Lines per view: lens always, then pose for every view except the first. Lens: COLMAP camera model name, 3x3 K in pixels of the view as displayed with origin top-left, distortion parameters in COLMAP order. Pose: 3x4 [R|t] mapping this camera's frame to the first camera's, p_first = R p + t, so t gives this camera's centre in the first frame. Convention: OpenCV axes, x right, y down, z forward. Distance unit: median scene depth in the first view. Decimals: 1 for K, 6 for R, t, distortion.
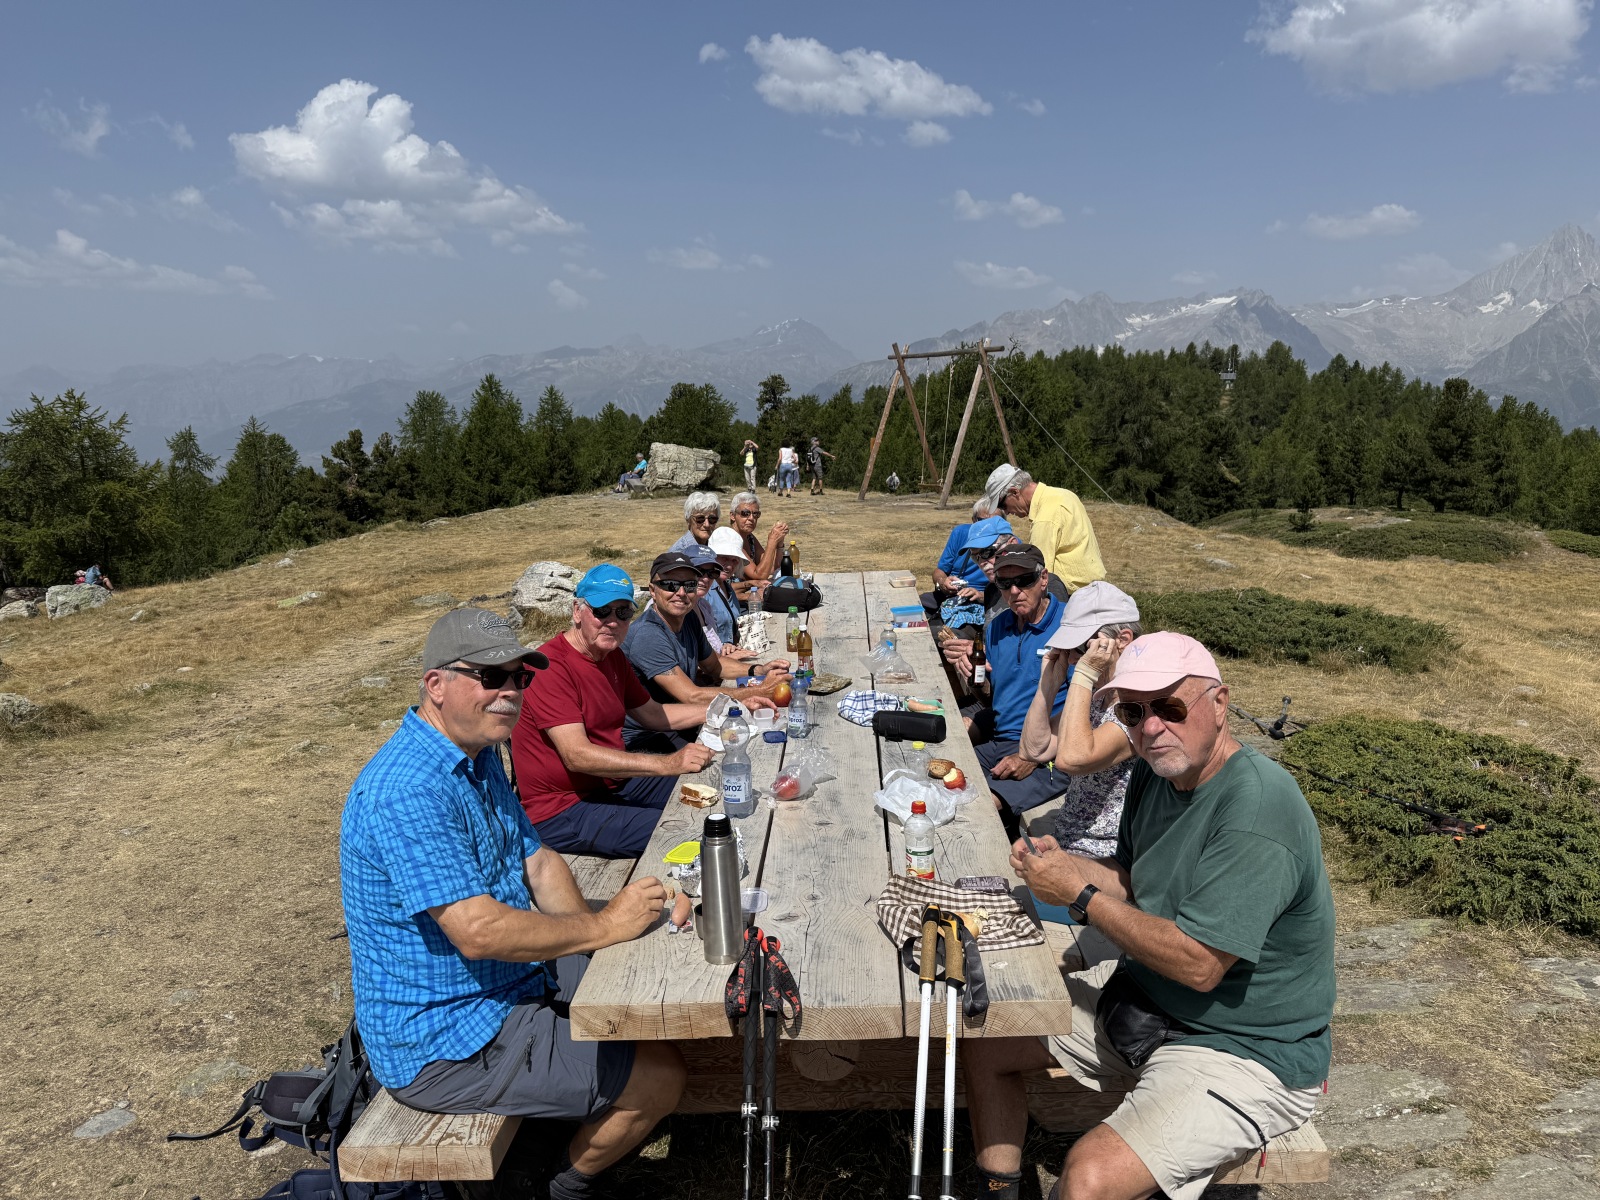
lens RADIAL K [[1140.9, 0, 799.9], [0, 1140.9, 601.2], [0, 0, 1]] dist [-0.003214, -0.002858]
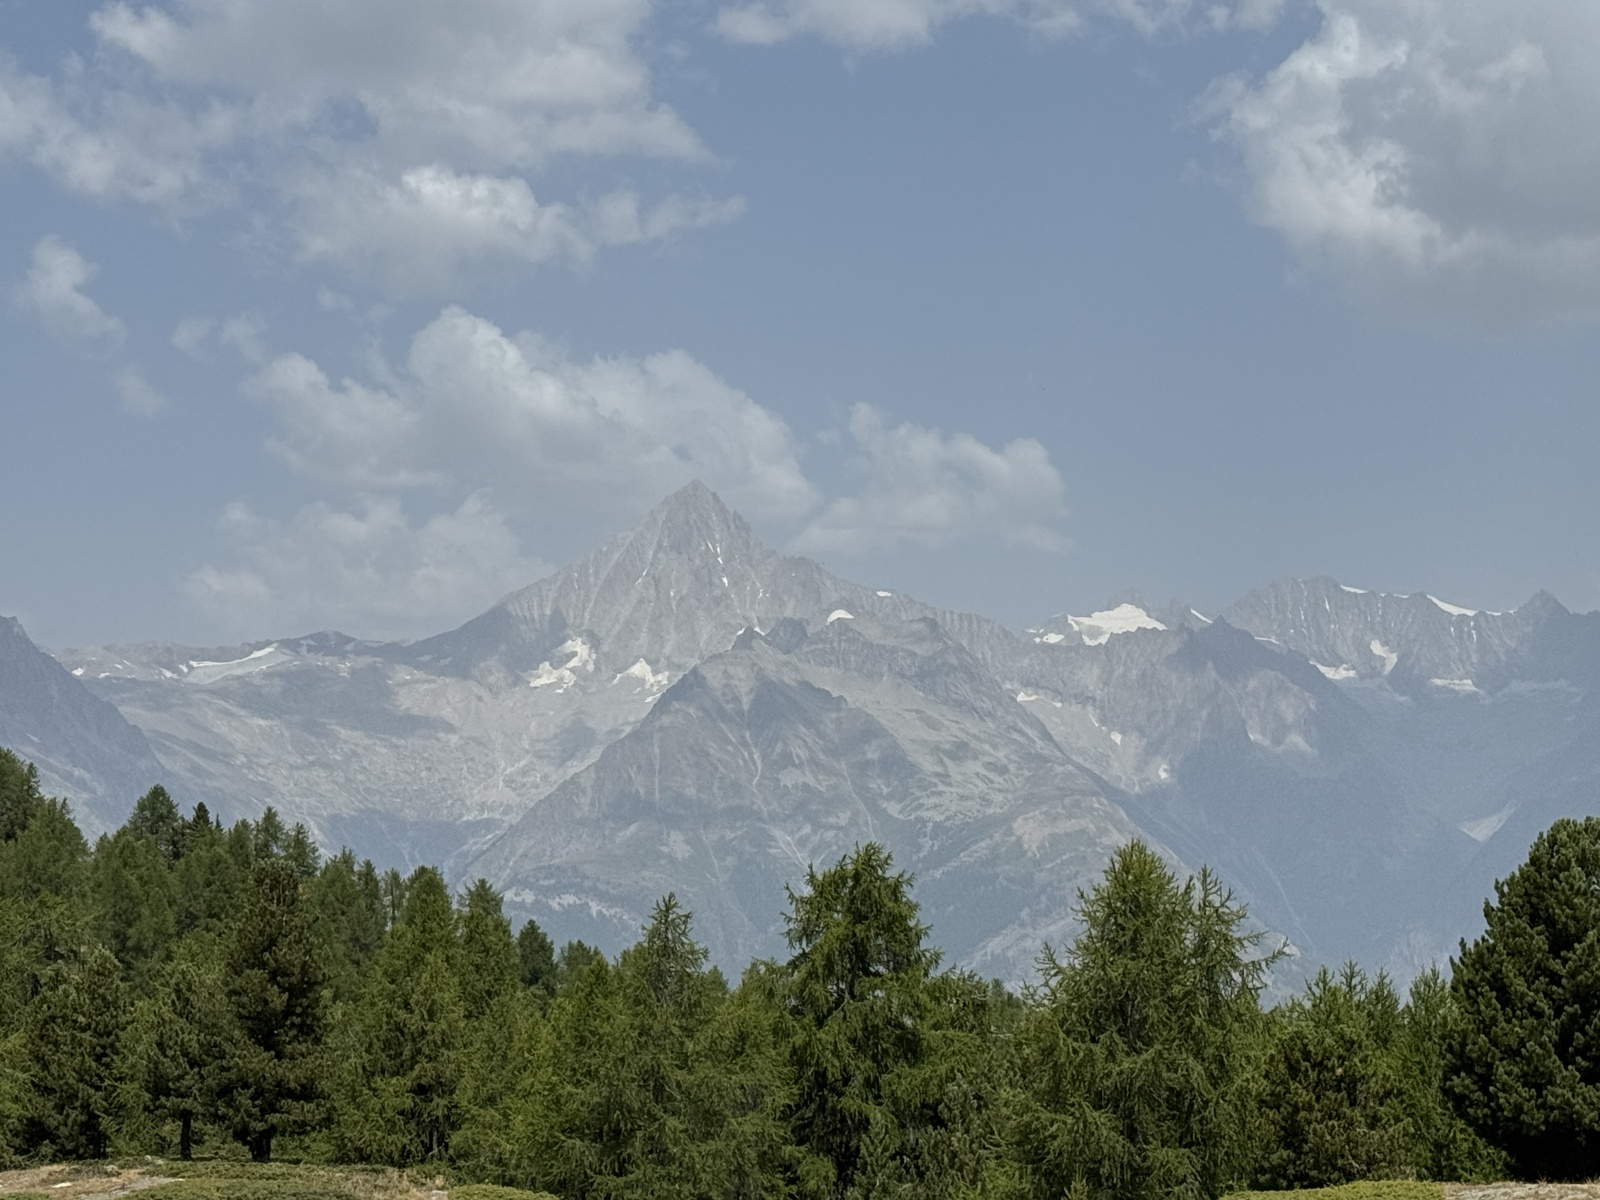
lens RADIAL K [[3427.6, 0, 801.0], [0, 3427.6, 600.5], [0, 0, 1]] dist [0.097463, 0.000000]
pose [[0.822061, 0.052914, 0.566935, -0.021811], [0.096065, 0.968511, -0.229690, 0.027256], [-0.561237, 0.243282, 0.791092, -0.158787]]
